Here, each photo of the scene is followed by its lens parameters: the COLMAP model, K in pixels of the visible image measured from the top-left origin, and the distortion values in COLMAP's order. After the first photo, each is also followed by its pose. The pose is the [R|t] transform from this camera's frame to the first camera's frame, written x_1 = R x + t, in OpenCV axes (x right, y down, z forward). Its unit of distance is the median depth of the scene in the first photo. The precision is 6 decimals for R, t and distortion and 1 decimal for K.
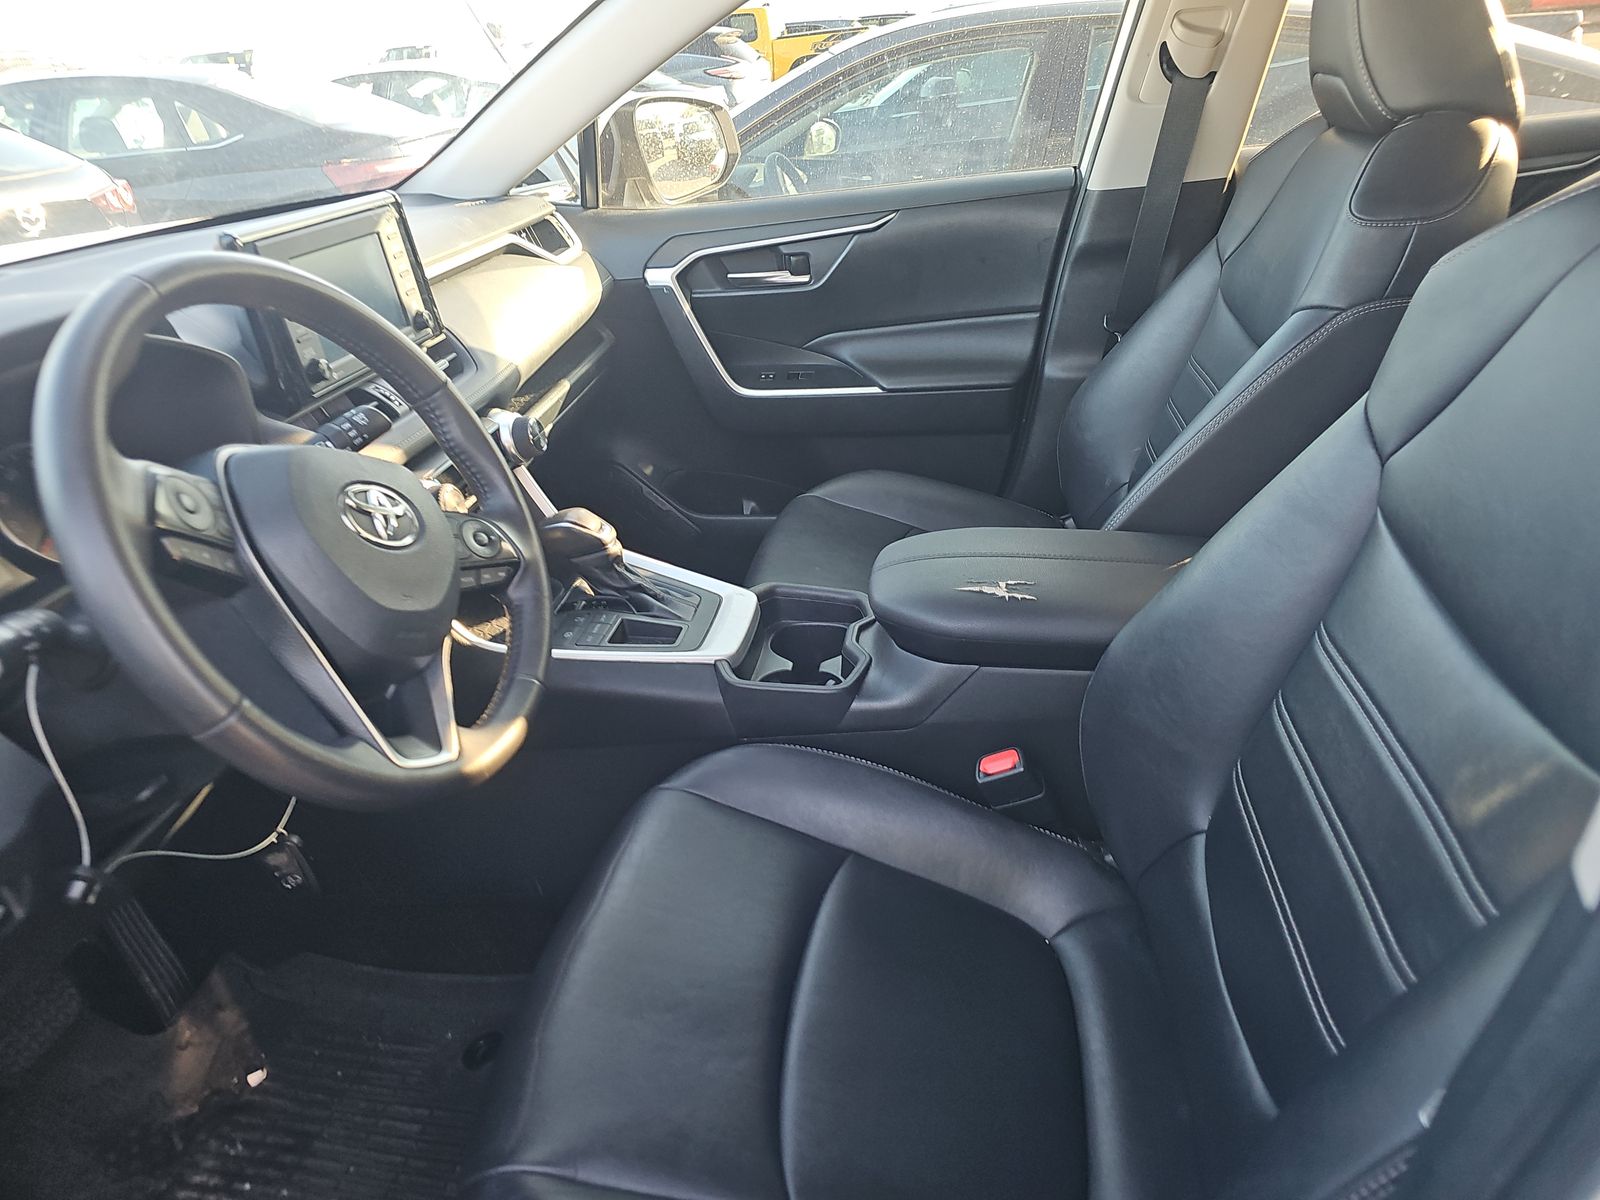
lens RADIAL K [[1069.7, 0, 805.1], [0, 1069.7, 611.0], [0, 0, 1]] dist [0.031743, -0.007255]
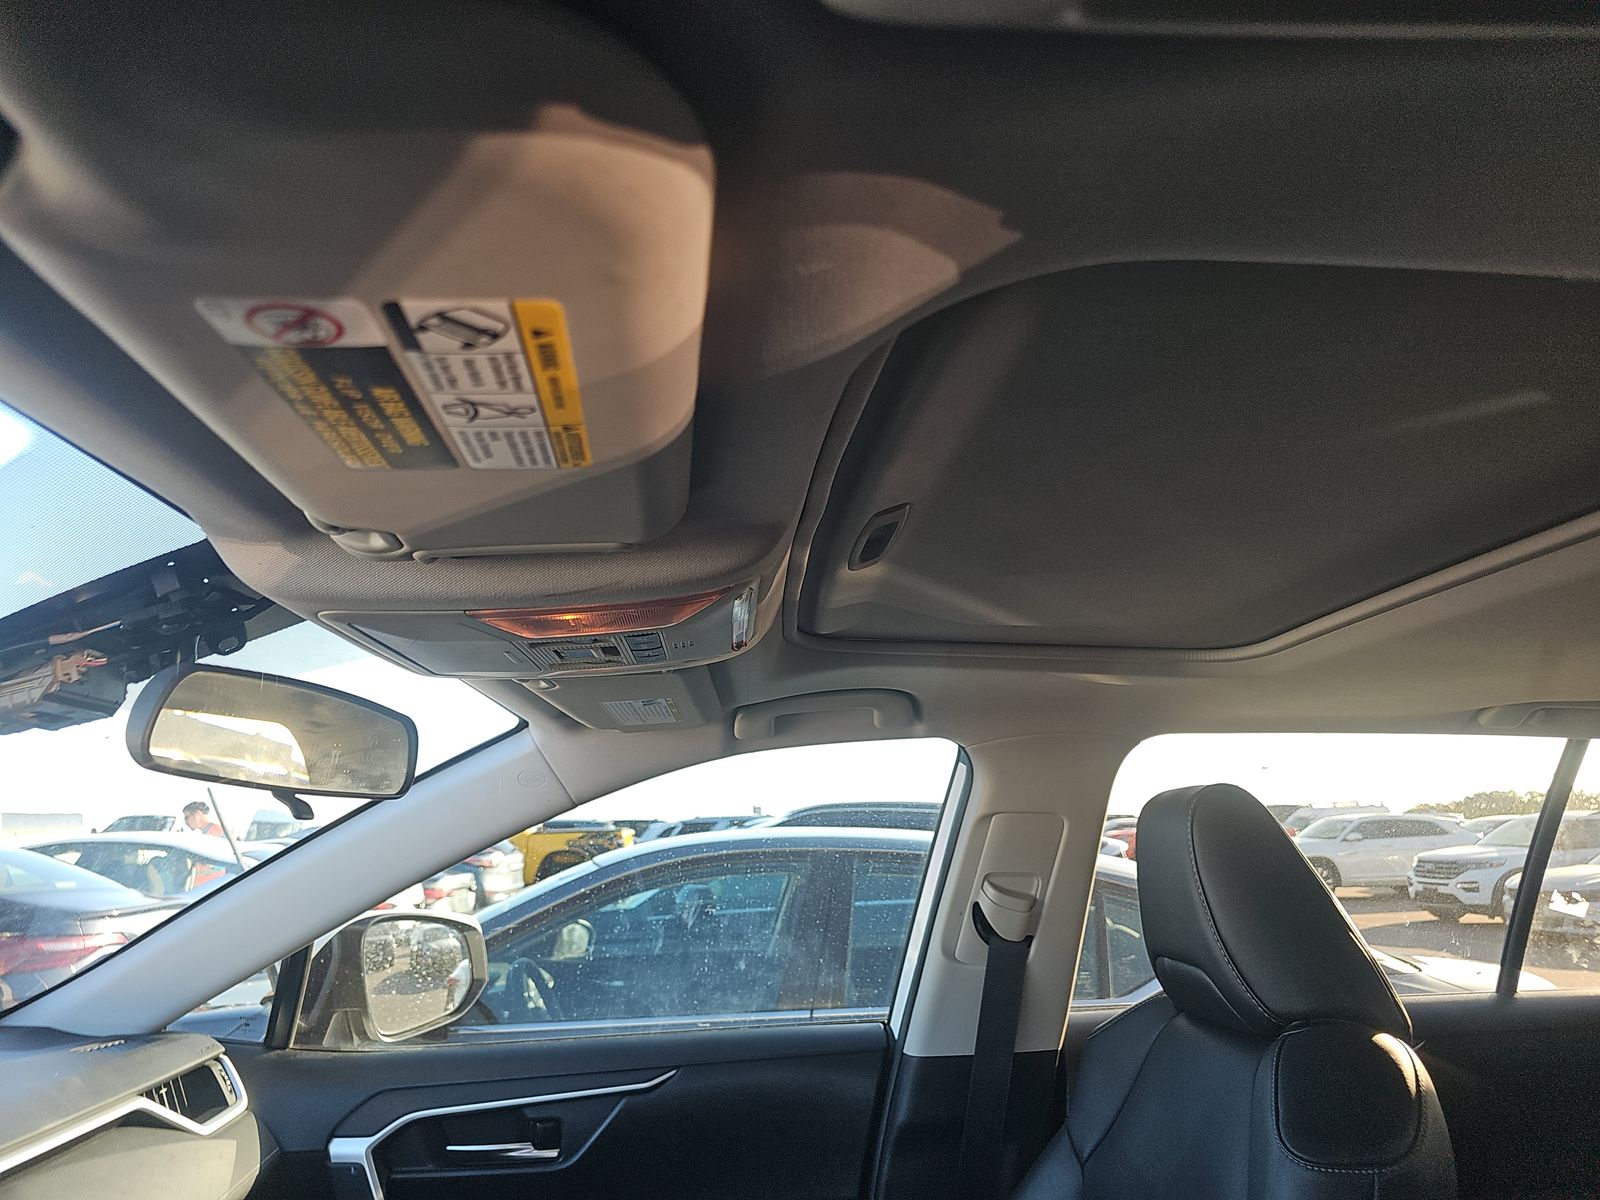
lens RADIAL K [[1069.7, 0, 794.6], [0, 1069.7, 594.8], [0, 0, 1]] dist [0.031743, -0.007255]
pose [[0.974875, 0.113604, 0.191605, -0.026446], [0.039056, 0.759675, -0.649129, -0.118973], [-0.219301, 0.640303, 0.736151, 0.163244]]
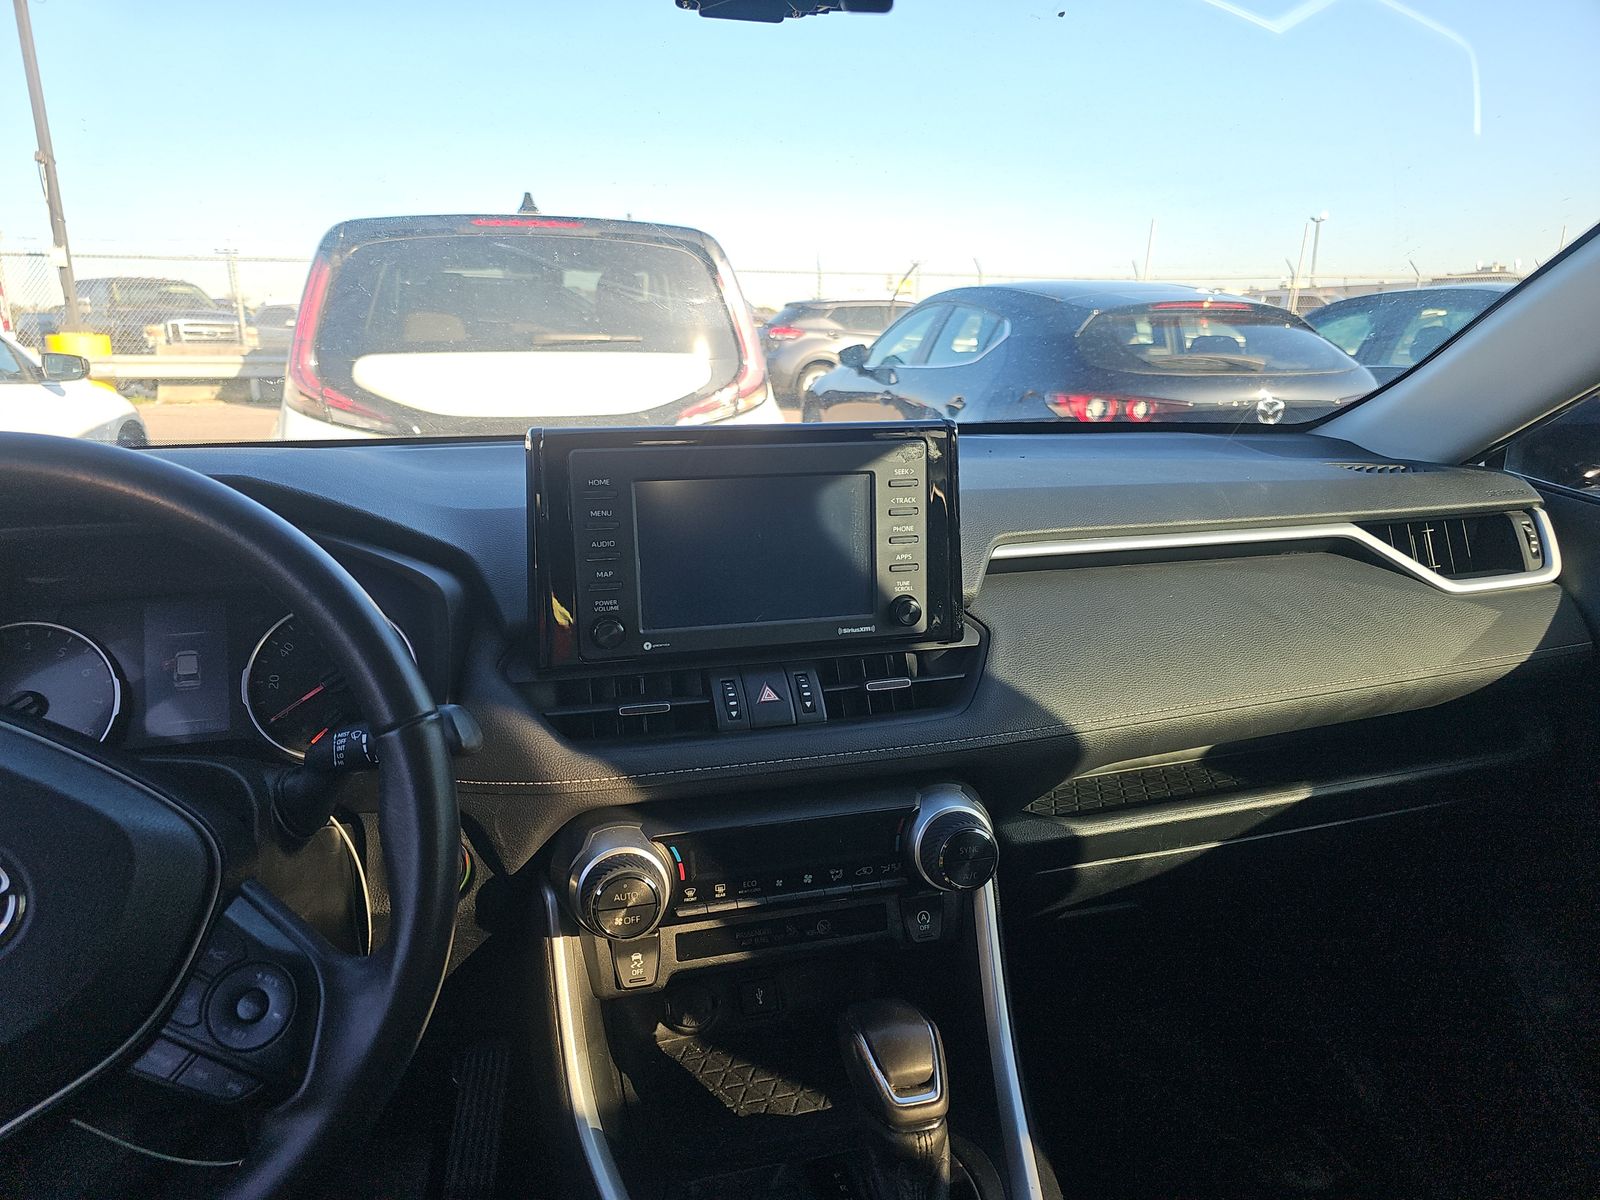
lens RADIAL K [[1069.7, 0, 800.1], [0, 1069.7, 611.3], [0, 0, 1]] dist [0.031743, -0.007255]
pose [[0.401072, 0.302546, -0.864643, 0.121387], [-0.446510, 0.888731, 0.103857, -0.234818], [0.799856, 0.344418, 0.491535, 0.491051]]
